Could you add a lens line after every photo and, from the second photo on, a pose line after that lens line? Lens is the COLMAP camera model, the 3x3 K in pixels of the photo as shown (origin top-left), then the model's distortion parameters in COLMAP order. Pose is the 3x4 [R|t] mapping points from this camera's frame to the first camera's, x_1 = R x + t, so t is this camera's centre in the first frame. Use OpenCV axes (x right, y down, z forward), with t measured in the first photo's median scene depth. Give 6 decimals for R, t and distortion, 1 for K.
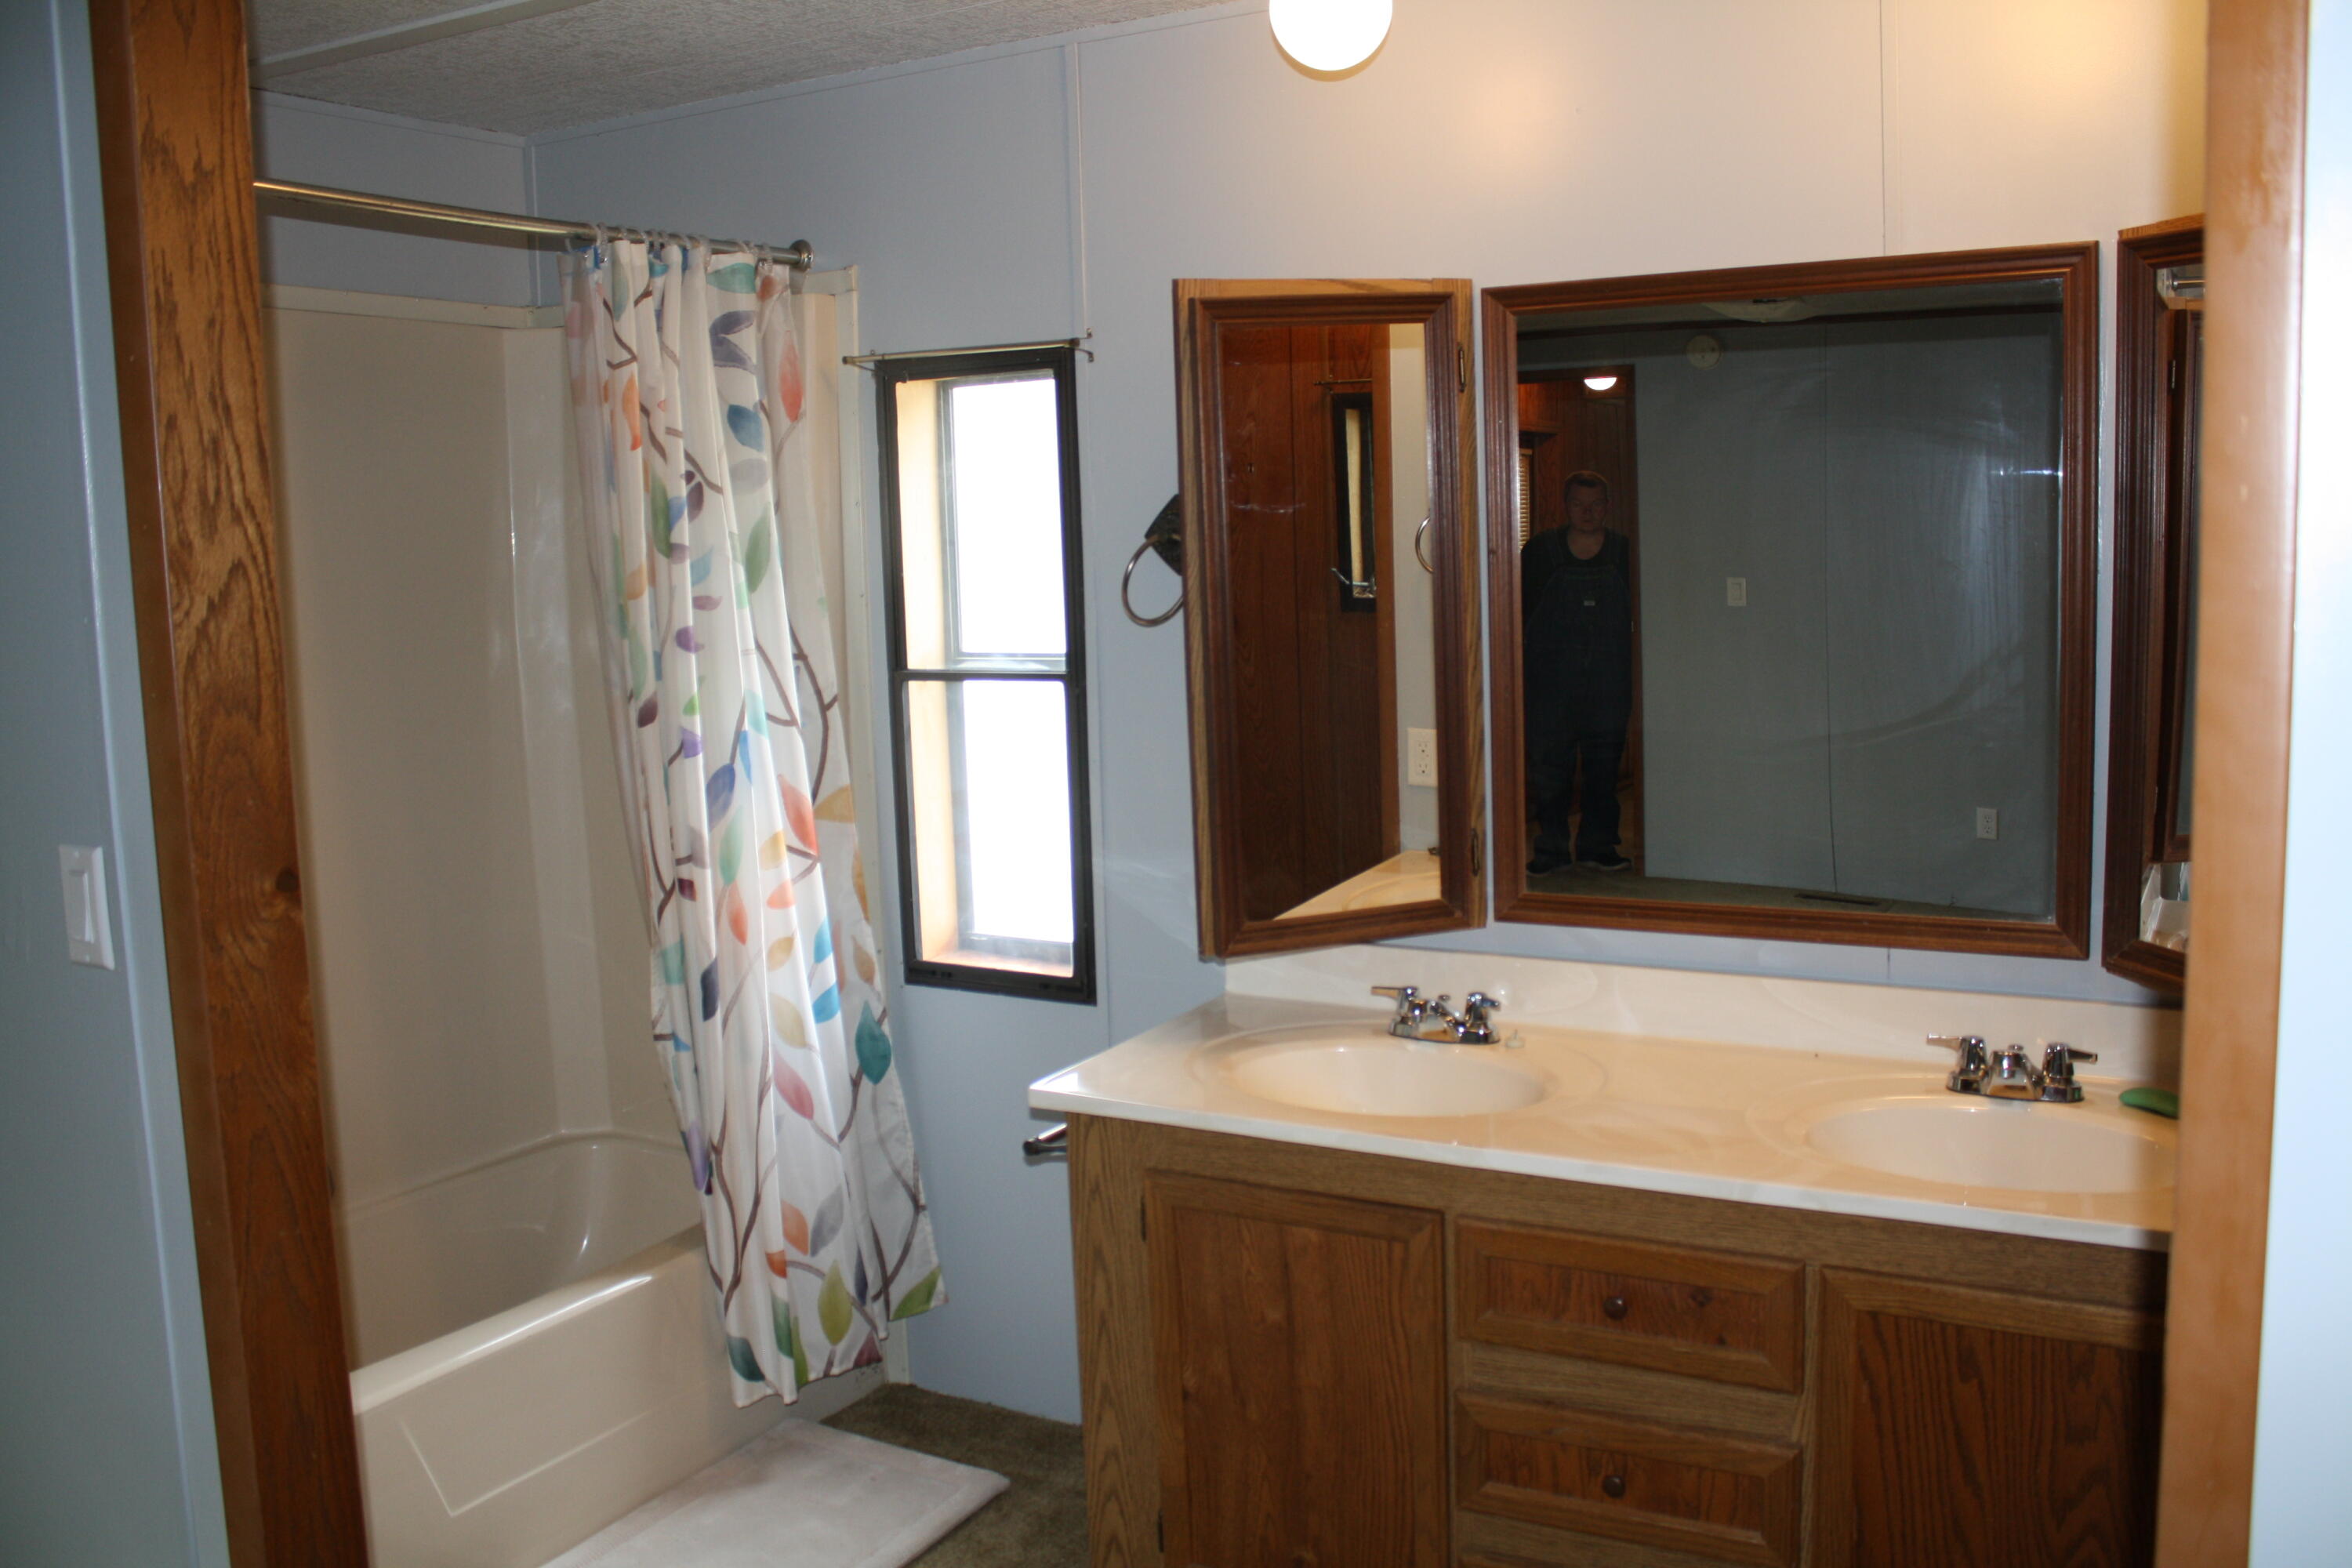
lens RADIAL K [[1964.4, 0, 1192.2], [0, 1964.4, 769.7], [0, 0, 1]] dist [-0.177000, 0.163744]
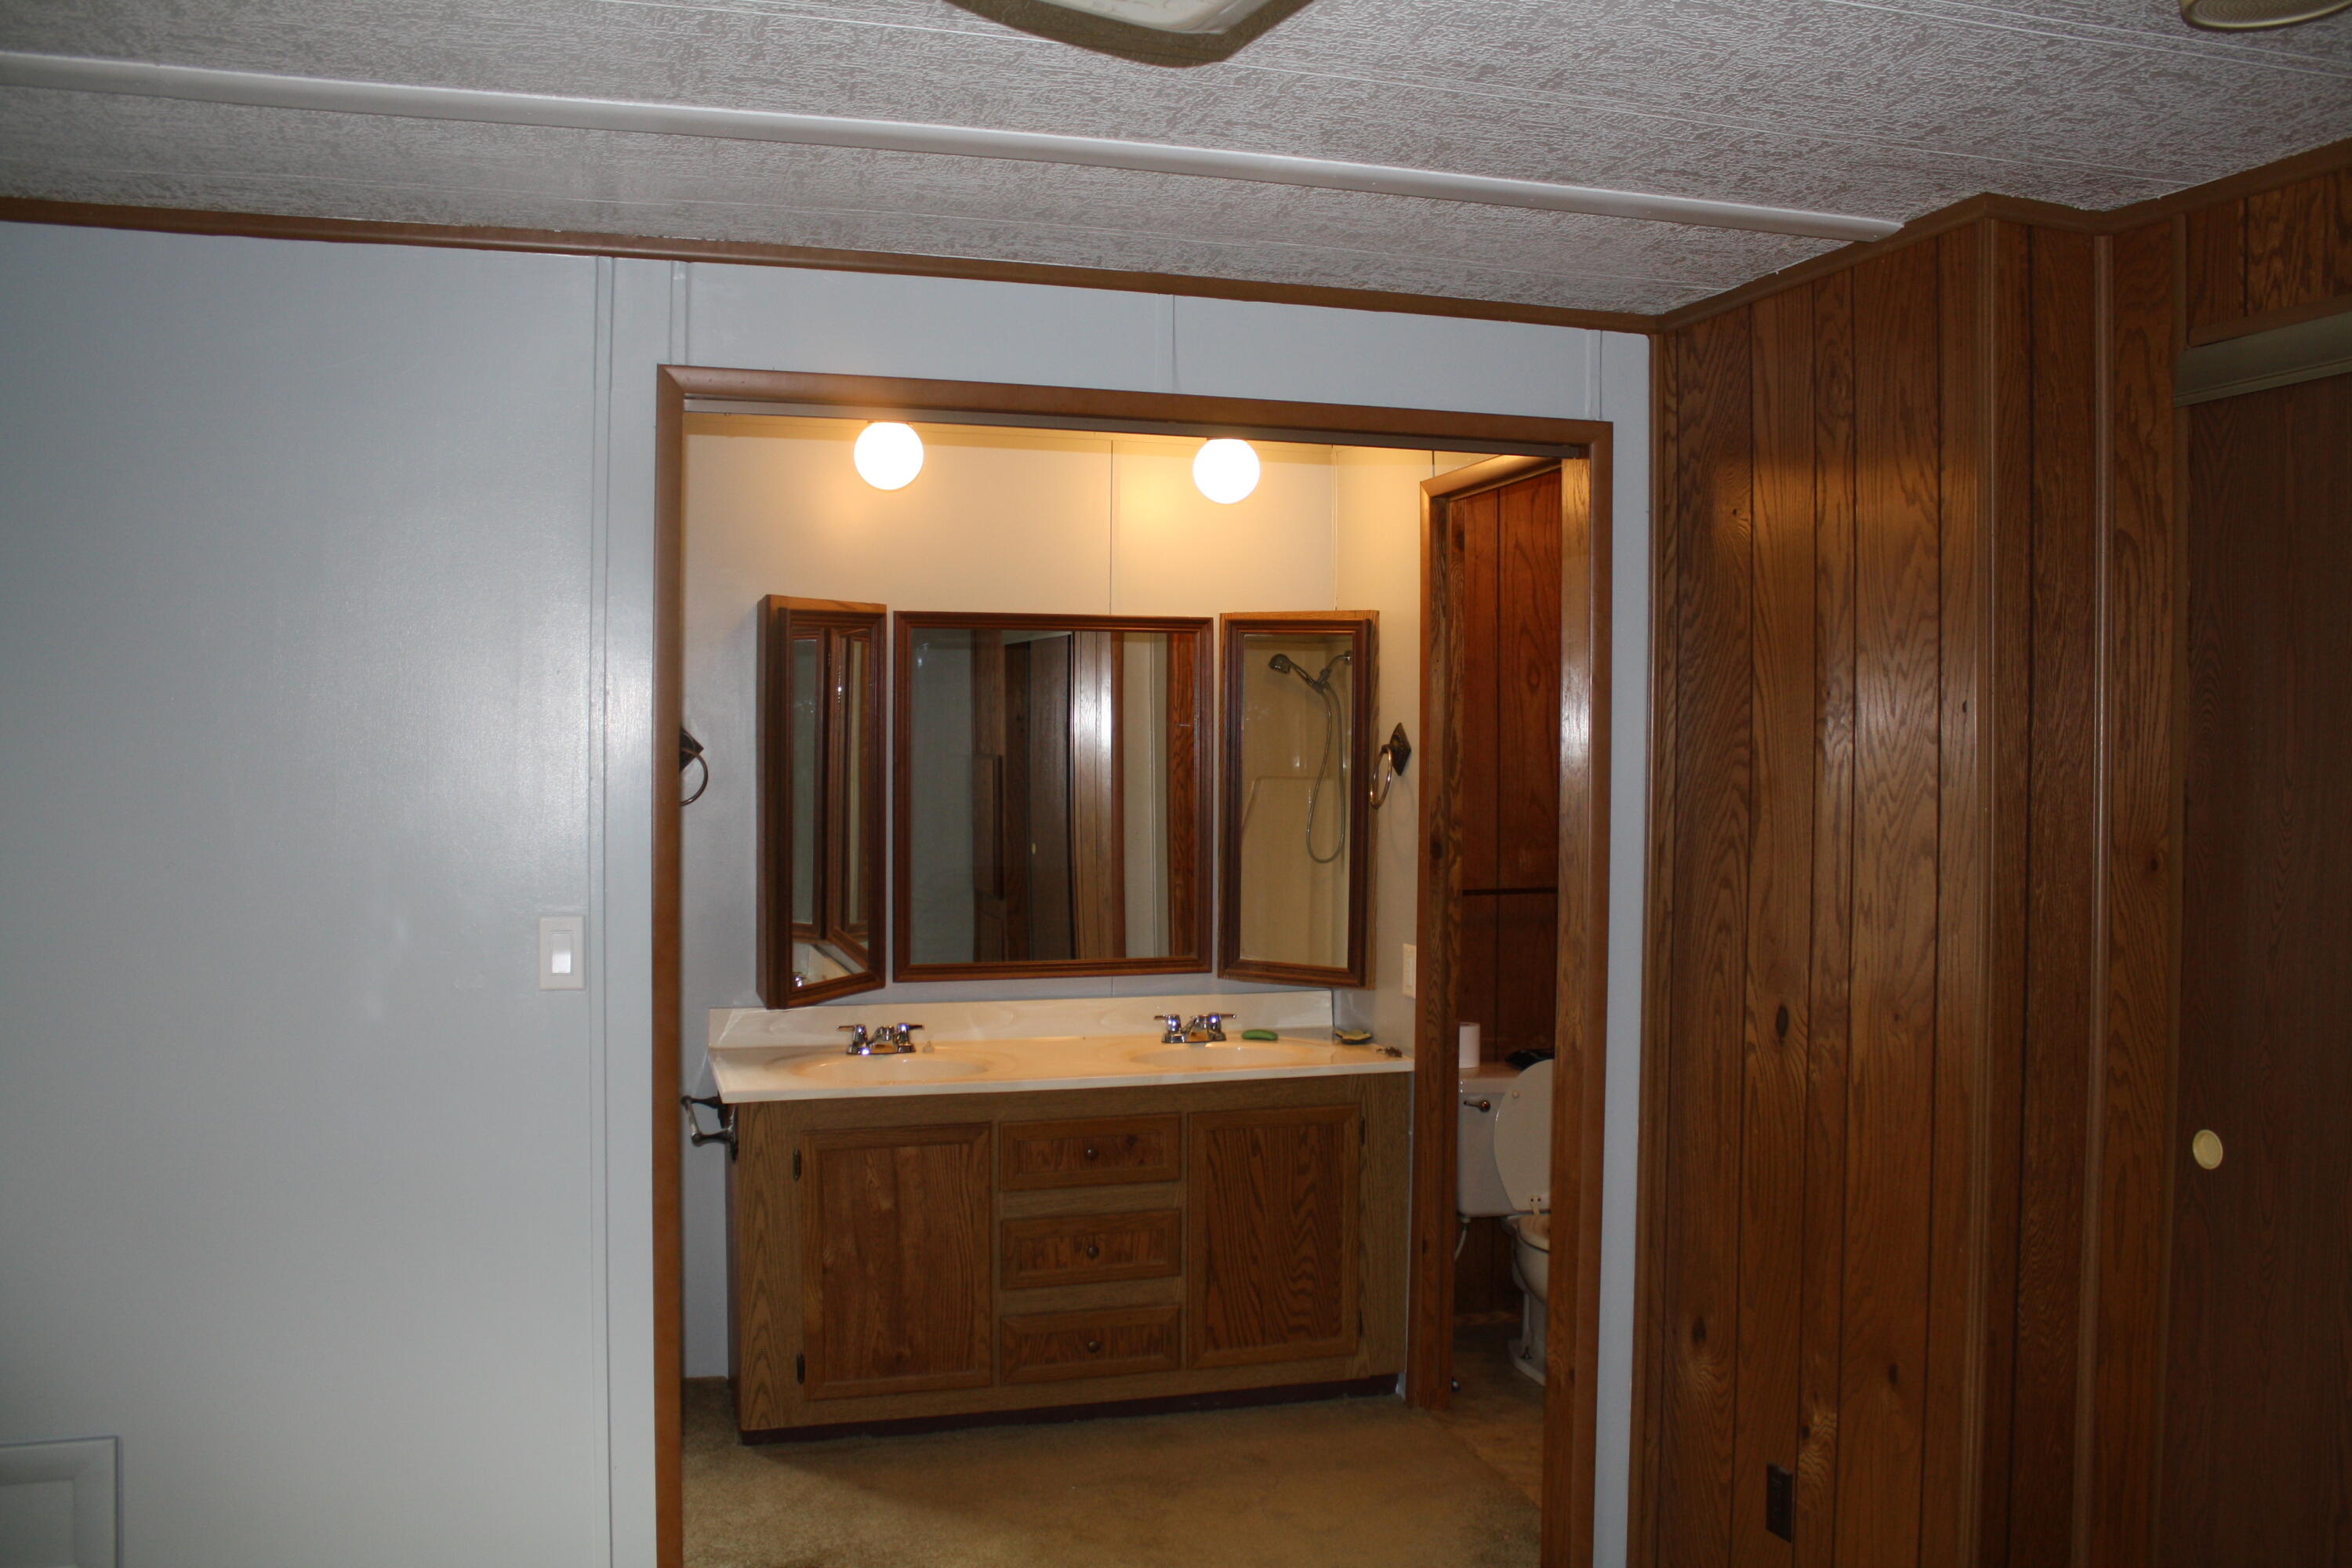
lens RADIAL K [[1964.4, 0, 1192.2], [0, 1964.4, 769.7], [0, 0, 1]] dist [-0.177000, 0.163744]
pose [[0.693686, 0.019483, 0.720014, -1.055695], [0.062225, 0.994276, -0.086853, 0.068058], [-0.717585, 0.105052, 0.688503, -0.430377]]
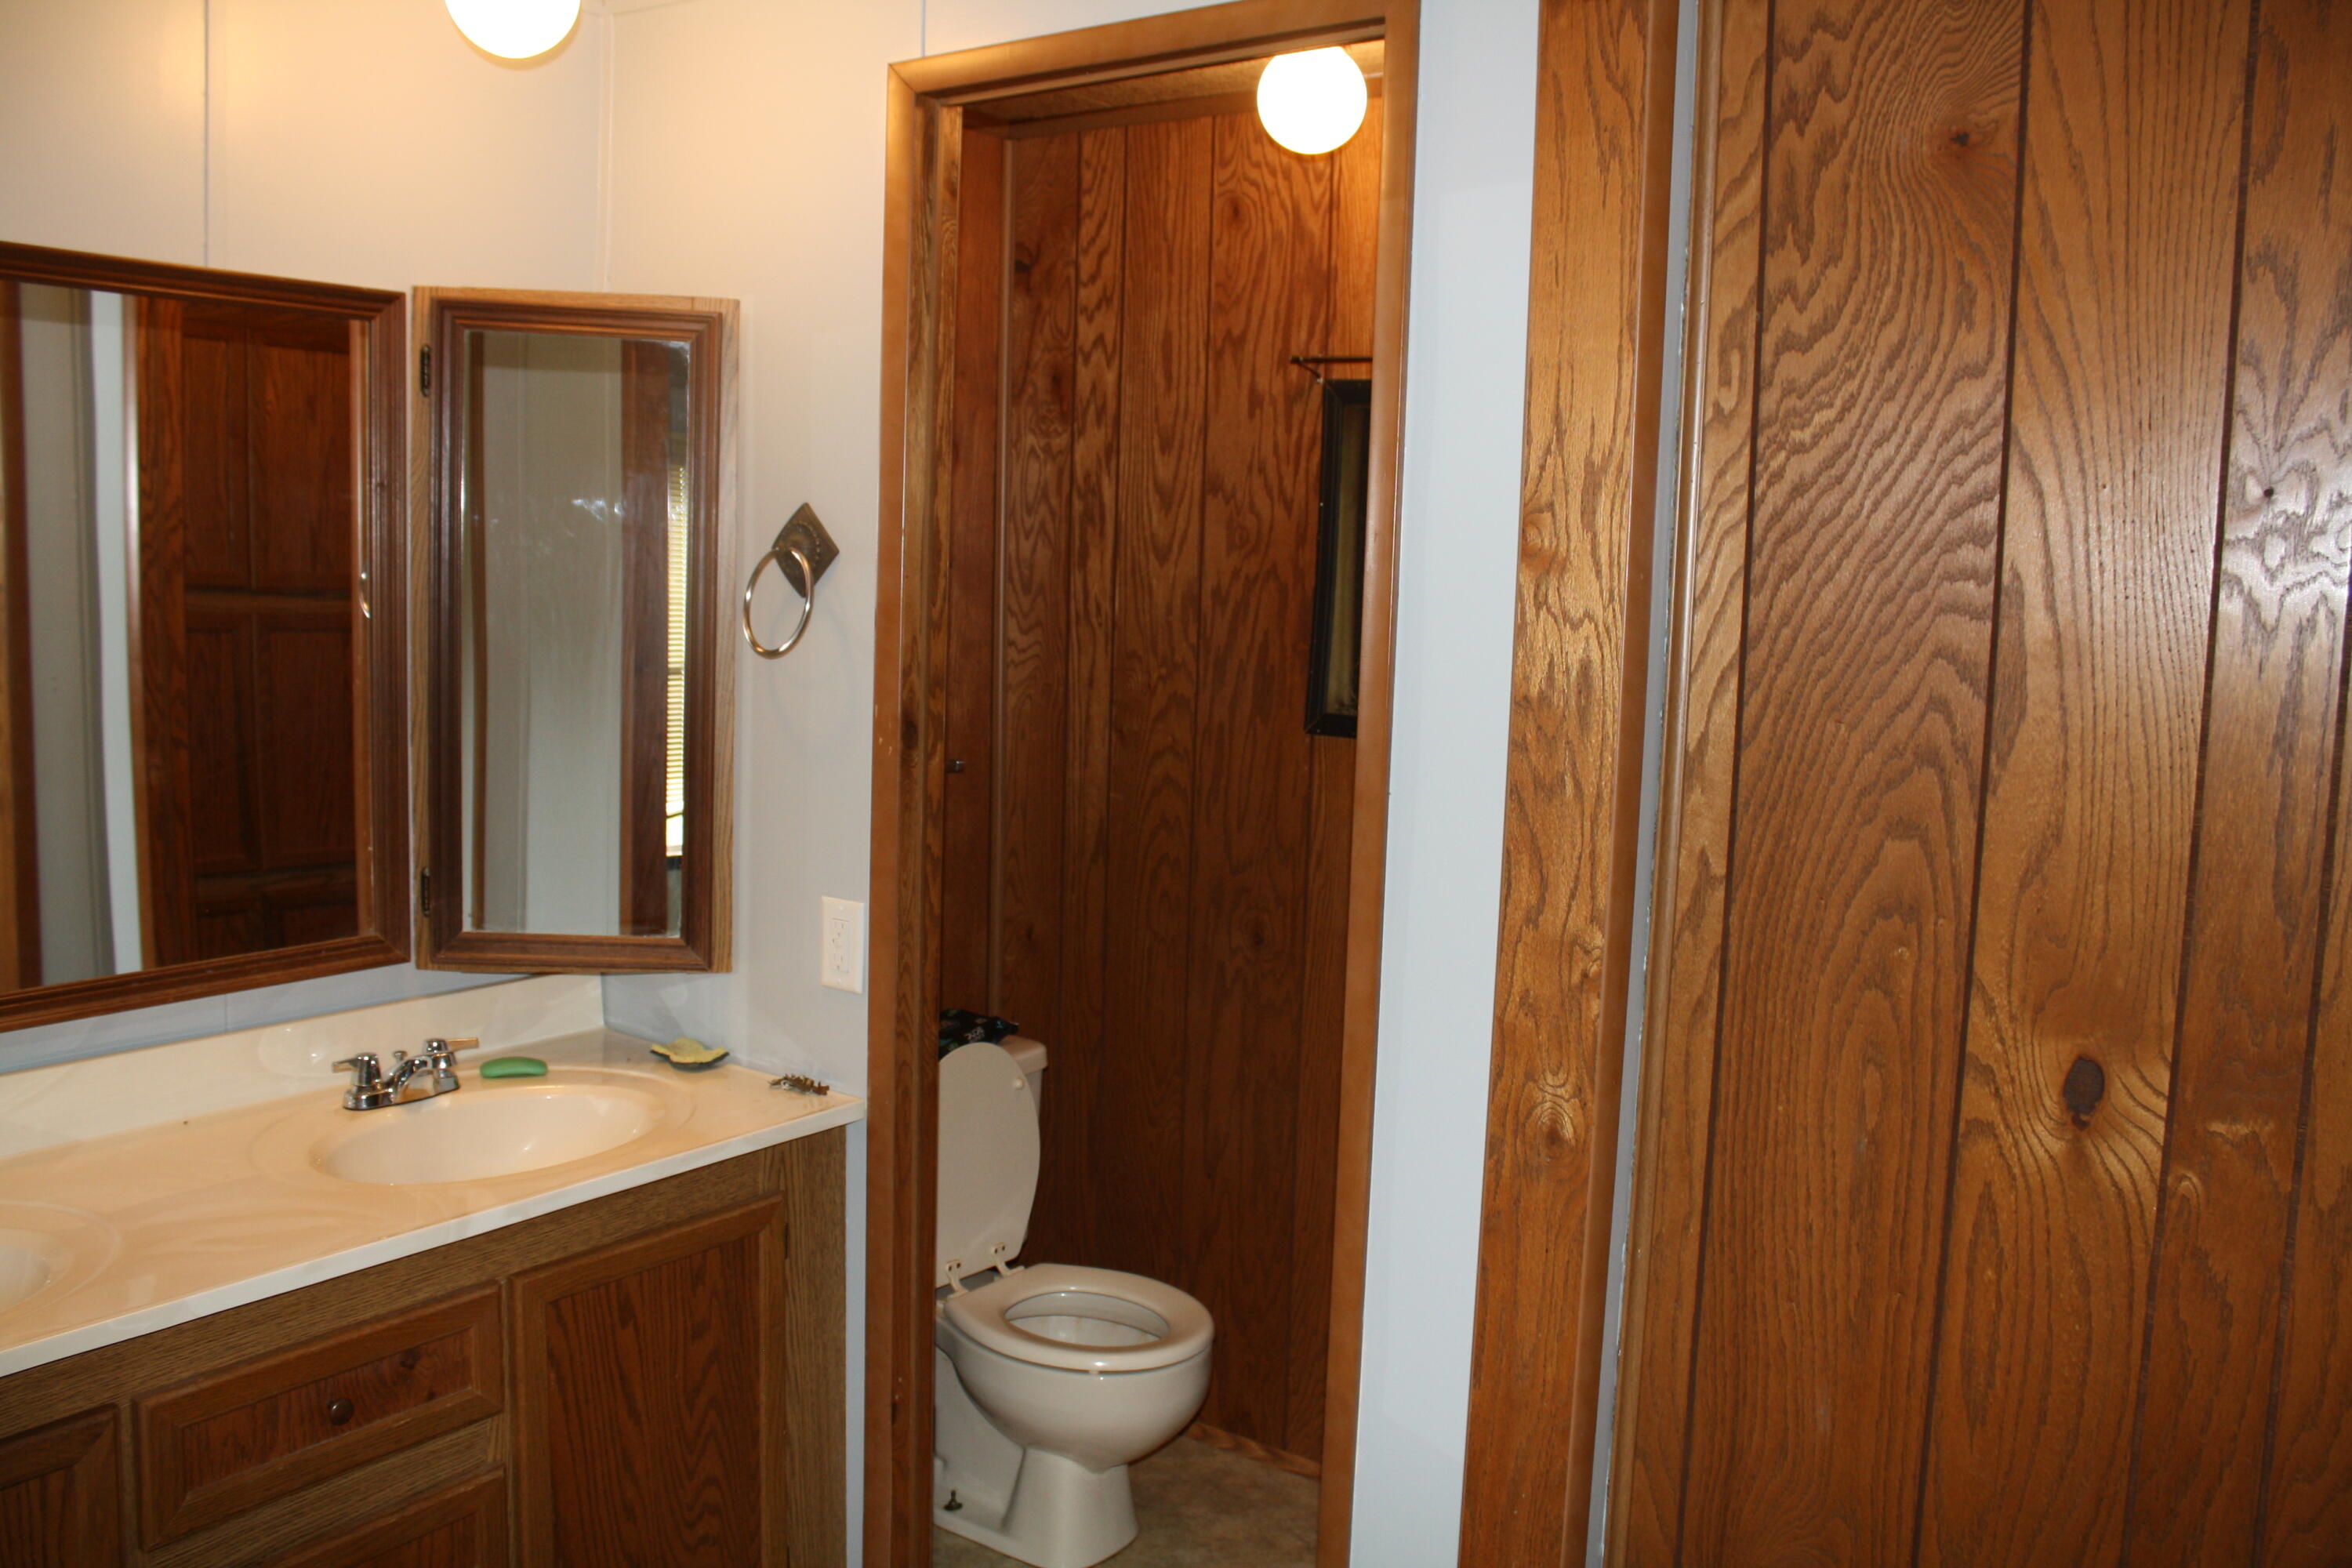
lens RADIAL K [[1964.4, 0, 1192.2], [0, 1964.4, 769.7], [0, 0, 1]] dist [-0.177000, 0.163744]
pose [[0.104545, -0.082924, 0.991057, -0.559904], [0.086225, 0.993521, 0.074035, -0.050371], [-0.990775, 0.077714, 0.111018, 0.448217]]
